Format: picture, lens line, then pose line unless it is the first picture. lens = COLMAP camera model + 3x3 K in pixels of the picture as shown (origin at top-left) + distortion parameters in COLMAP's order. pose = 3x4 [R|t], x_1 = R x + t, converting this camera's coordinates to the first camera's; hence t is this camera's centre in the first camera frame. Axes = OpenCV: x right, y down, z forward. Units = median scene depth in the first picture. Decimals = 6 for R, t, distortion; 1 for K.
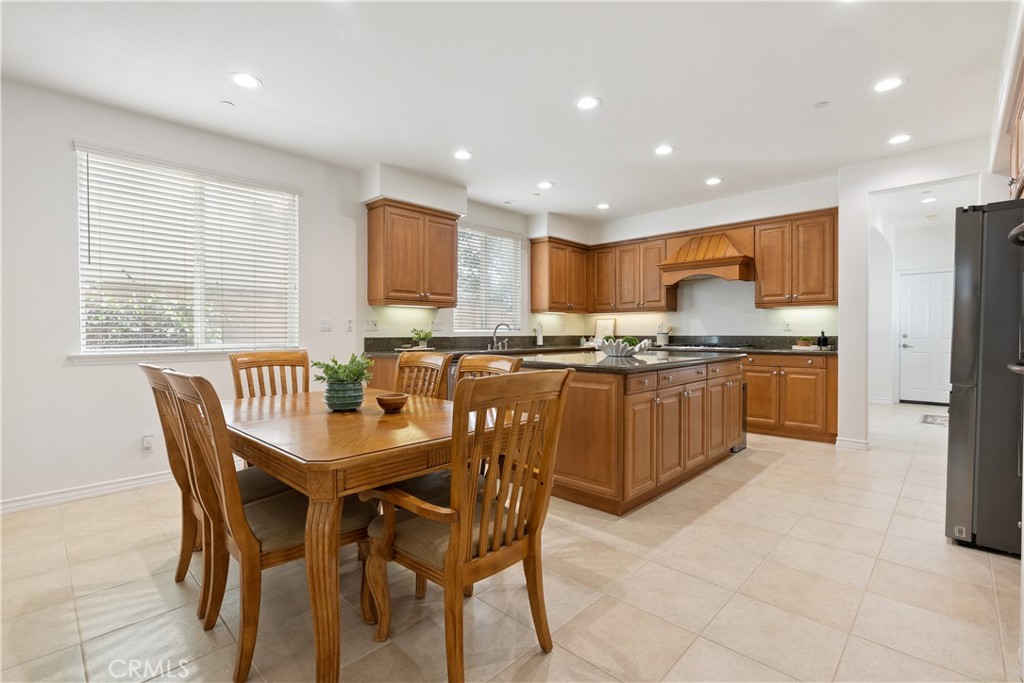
lens RADIAL K [[505.9, 0, 512.0], [0, 505.9, 341.5], [0, 0, 1]] dist [0.001731, 0.000580]
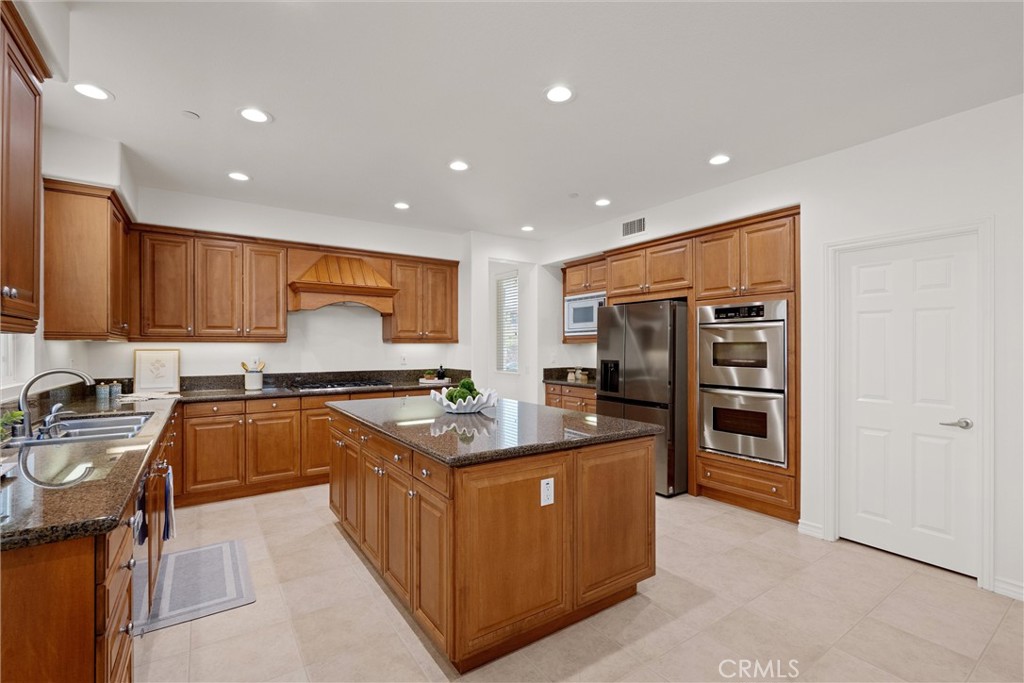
lens RADIAL K [[458.6, 0, 511.8], [0, 458.6, 346.6], [0, 0, 1]] dist [-0.001827, -0.000158]
pose [[0.160490, 0.000385, 0.987037, -0.375922], [0.012649, 0.999917, -0.002447, -0.056139], [-0.986956, 0.012878, 0.160471, 0.654478]]
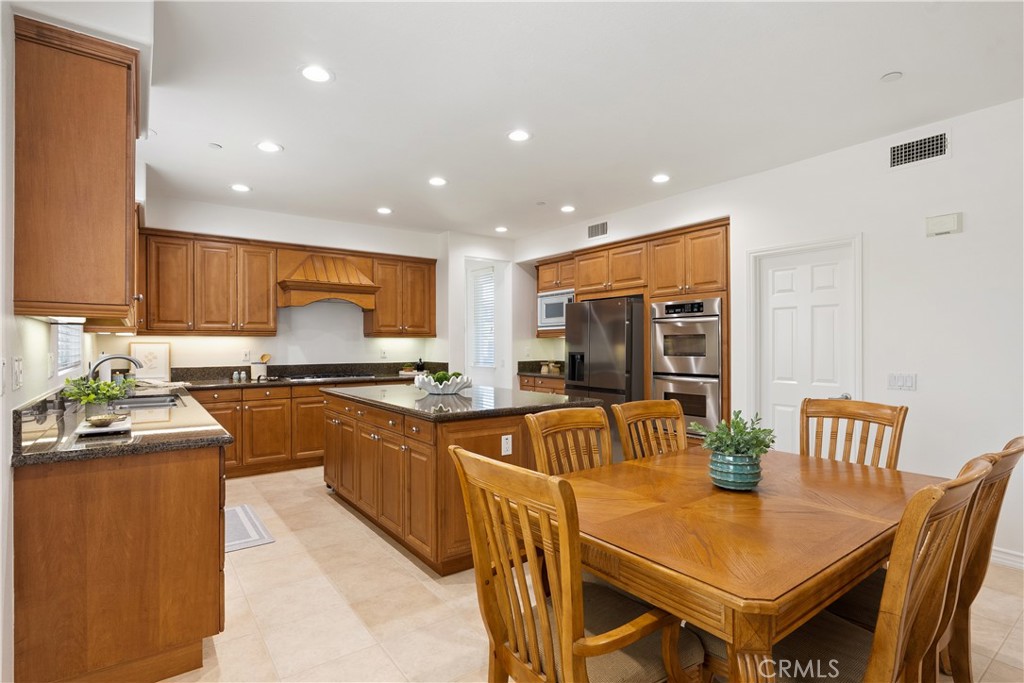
lens RADIAL K [[505.9, 0, 512.0], [0, 505.9, 341.5], [0, 0, 1]] dist [0.001731, 0.000580]
pose [[0.123476, 0.005102, 0.992334, -0.541133], [0.015884, 0.999849, -0.007117, -0.046568], [-0.992220, 0.016641, 0.123376, 0.613392]]
